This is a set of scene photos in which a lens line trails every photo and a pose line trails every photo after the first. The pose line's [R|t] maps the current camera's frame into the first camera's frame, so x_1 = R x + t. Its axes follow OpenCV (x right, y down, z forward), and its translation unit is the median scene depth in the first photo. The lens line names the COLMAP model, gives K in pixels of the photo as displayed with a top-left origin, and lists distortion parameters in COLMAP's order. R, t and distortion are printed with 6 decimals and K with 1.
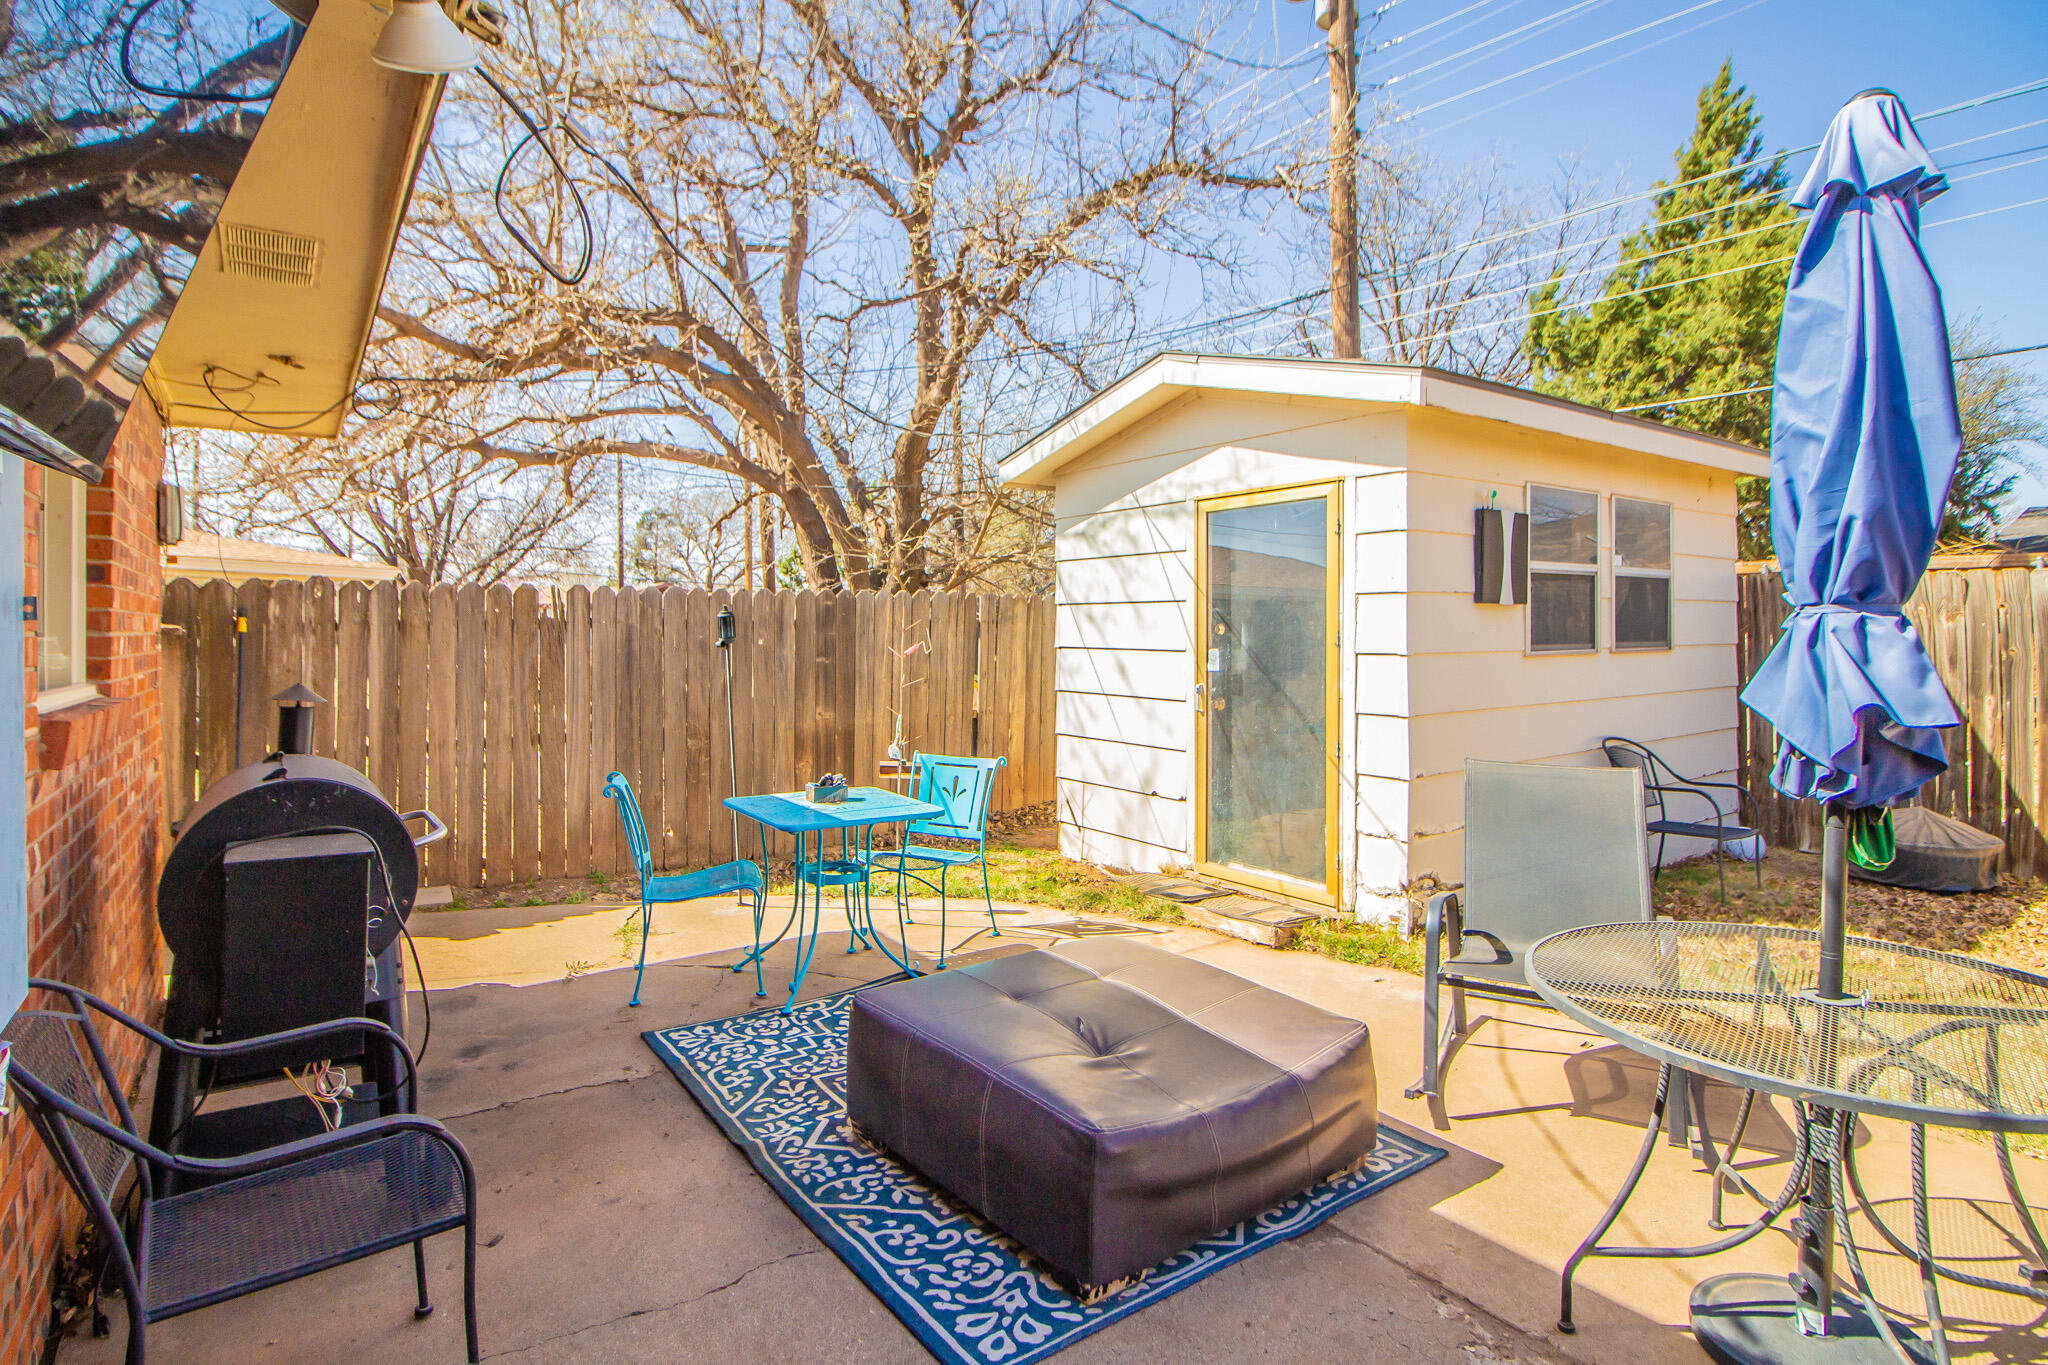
lens RADIAL K [[1036.1, 0, 1024.9], [0, 1036.1, 631.1], [0, 0, 1]] dist [-0.001228, -0.000099]
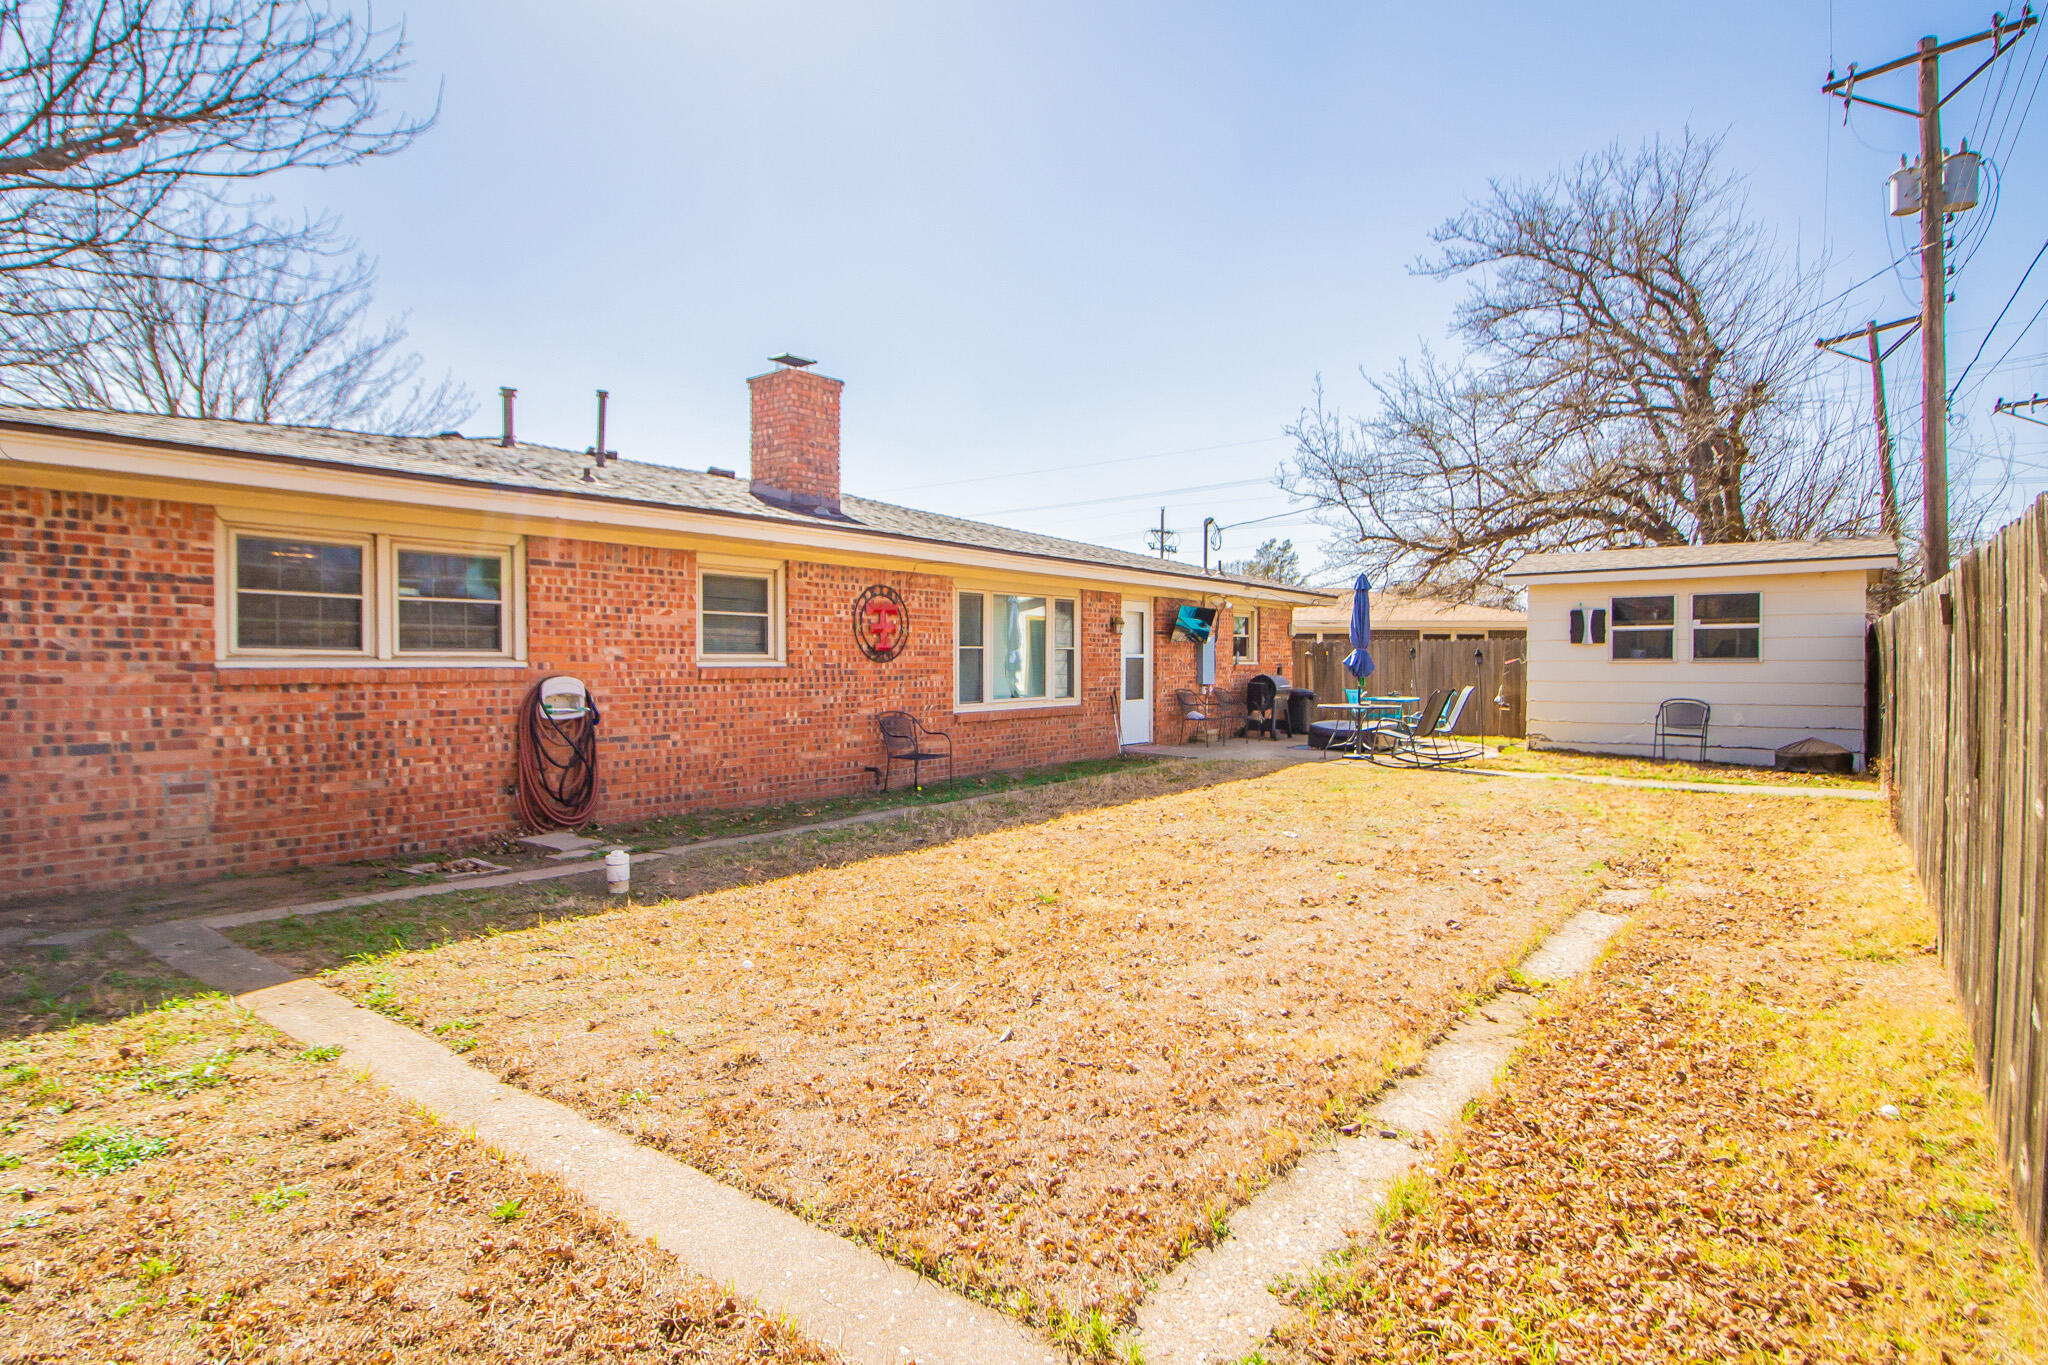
lens RADIAL K [[1031.2, 0, 1027.4], [0, 1031.2, 657.9], [0, 0, 1]] dist [-0.000131, -0.000358]
pose [[0.296597, 0.004665, -0.954991, 4.551799], [-0.000625, 0.999989, 0.004690, -0.001025], [0.955003, -0.000794, 0.296596, -2.084359]]
